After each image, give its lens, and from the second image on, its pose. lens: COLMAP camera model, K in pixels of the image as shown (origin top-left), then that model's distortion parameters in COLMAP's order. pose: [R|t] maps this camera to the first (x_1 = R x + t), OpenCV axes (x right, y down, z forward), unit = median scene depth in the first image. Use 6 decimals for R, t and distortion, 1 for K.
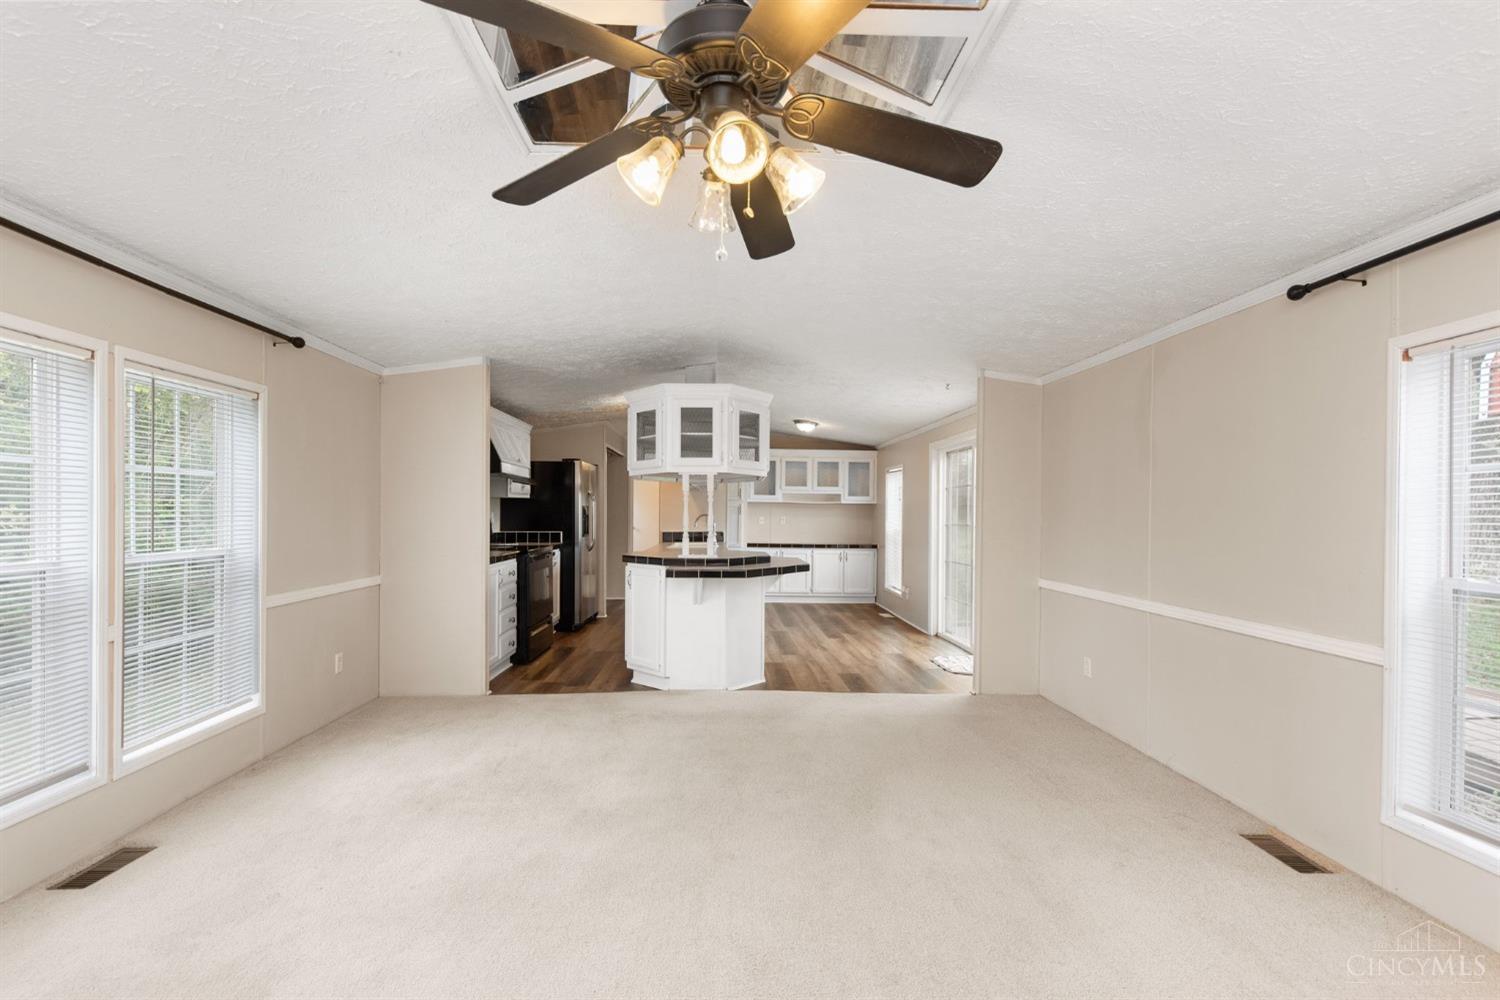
lens RADIAL K [[672.1, 0, 740.3], [0, 672.1, 515.2], [0, 0, 1]] dist [0.009400, -0.001472]
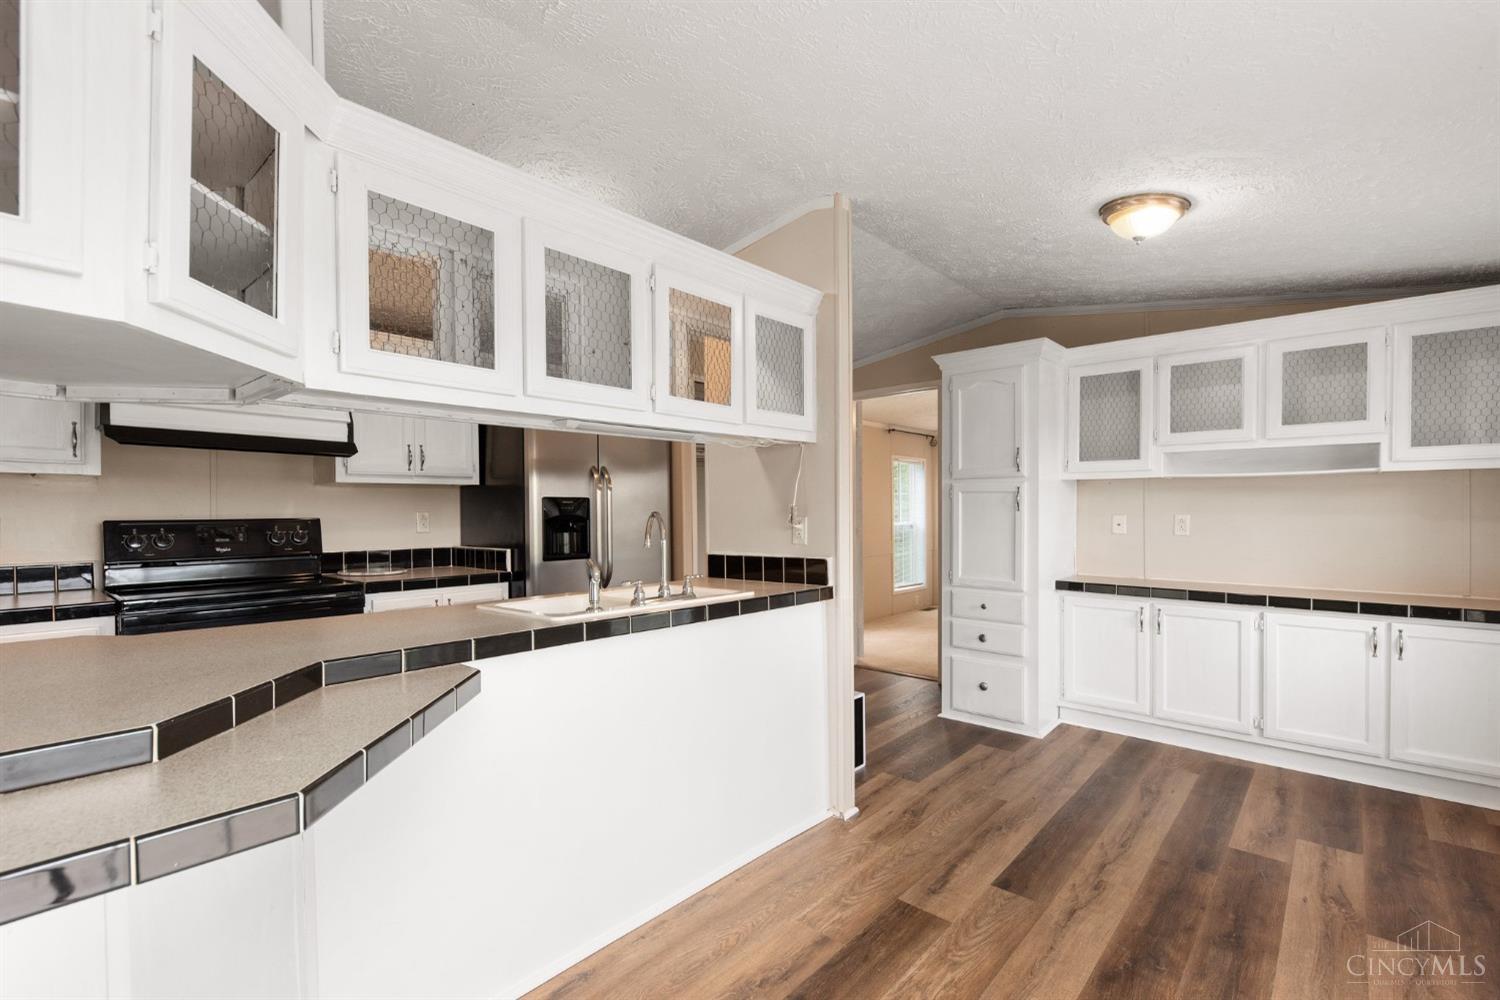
lens RADIAL K [[672.1, 0, 740.3], [0, 672.1, 515.2], [0, 0, 1]] dist [0.009400, -0.001472]
pose [[0.718737, -0.006616, -0.695250, 0.294867], [0.008006, 0.999967, -0.001239, 0.001308], [0.695236, -0.004676, 0.718767, 1.070101]]
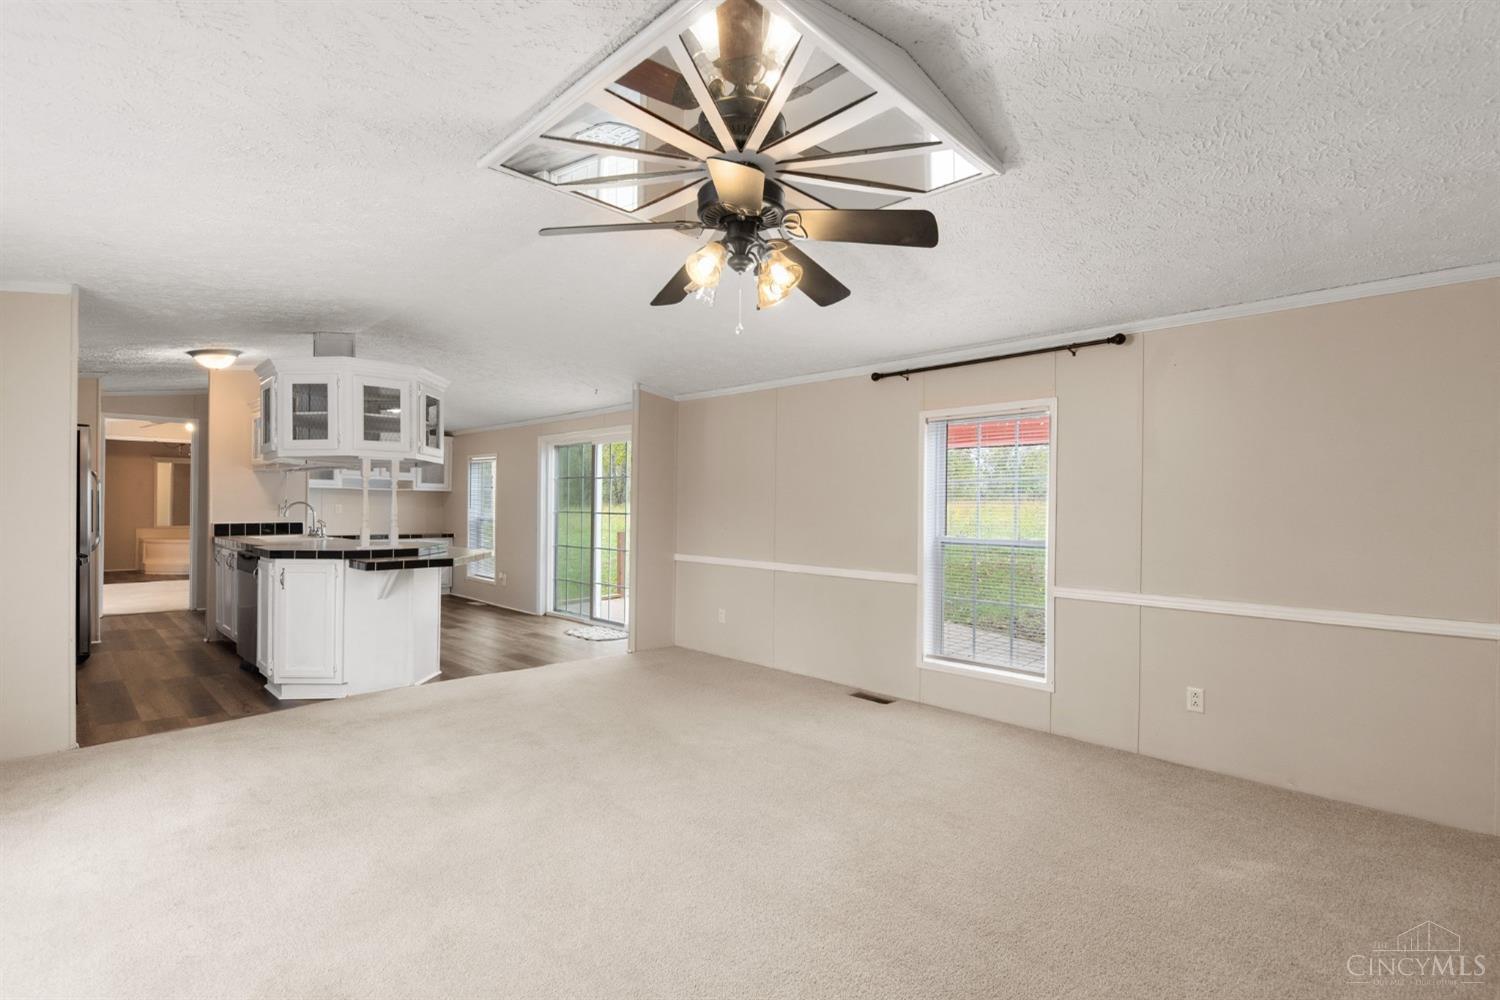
lens RADIAL K [[699.6, 0, 742.1], [0, 699.6, 508.2], [0, 0, 1]] dist [0.000891, -0.000085]
pose [[0.731974, -0.001916, 0.681330, -0.338000], [-0.002953, 0.999978, 0.005985, -0.000471], [-0.681327, -0.006392, 0.731952, -0.043622]]
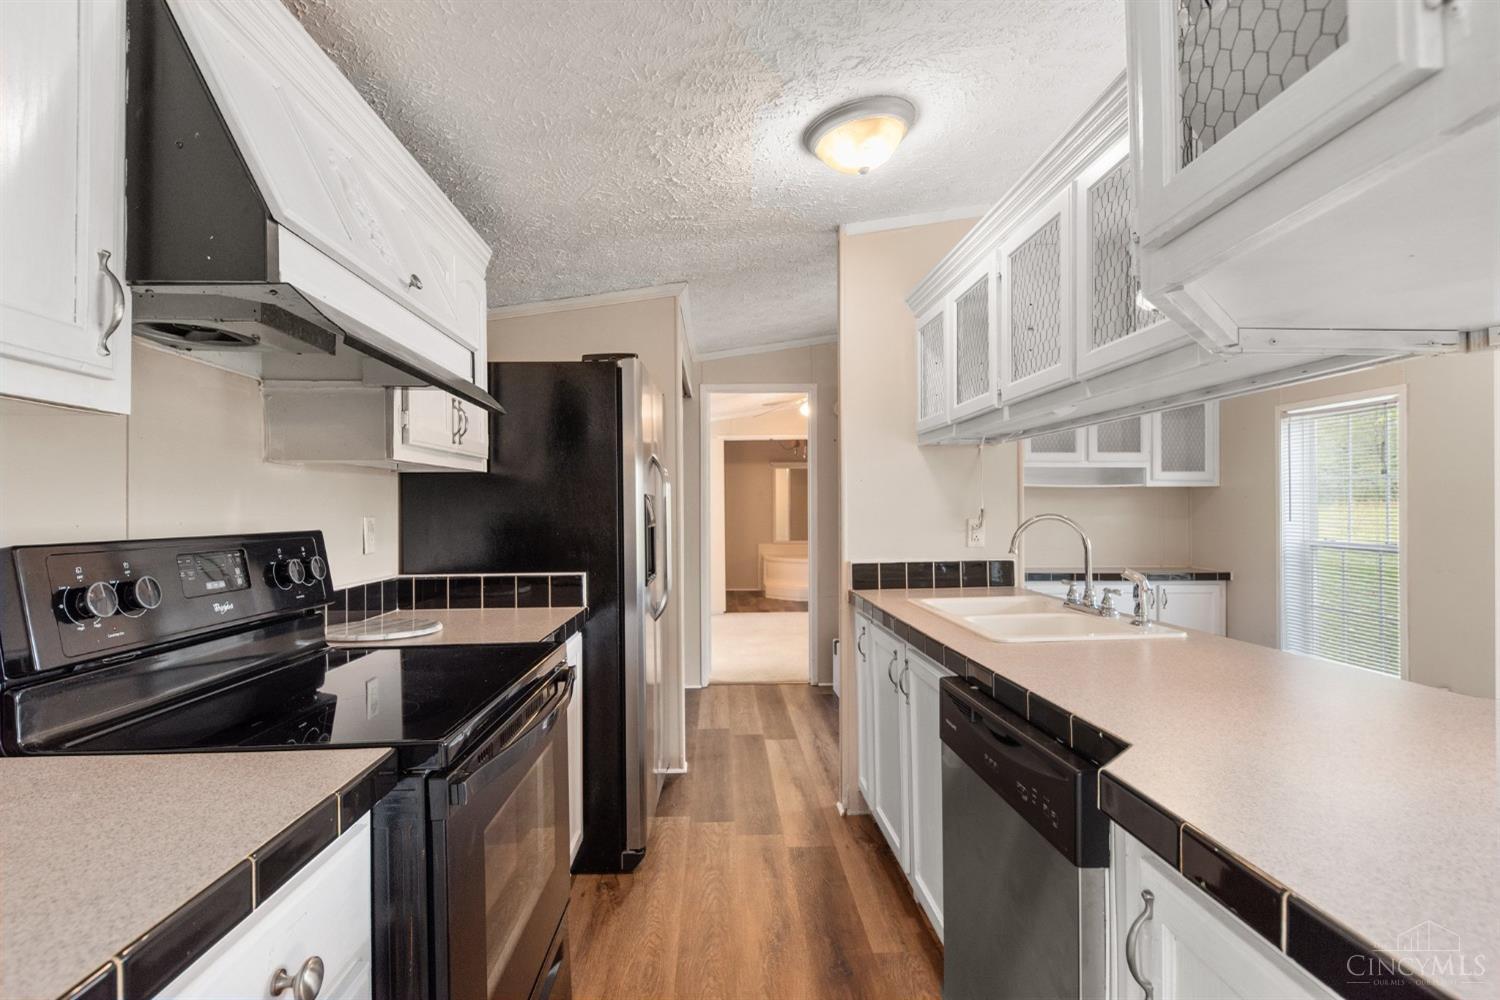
lens RADIAL K [[732.1, 0, 752.6], [0, 732.1, 505.9], [0, 0, 1]] dist [0.000206, -0.000041]
pose [[0.999843, -0.013378, 0.011630, -0.266052], [0.013480, 0.999871, -0.008705, -0.005629], [-0.011512, 0.008860, 0.999894, 0.902653]]
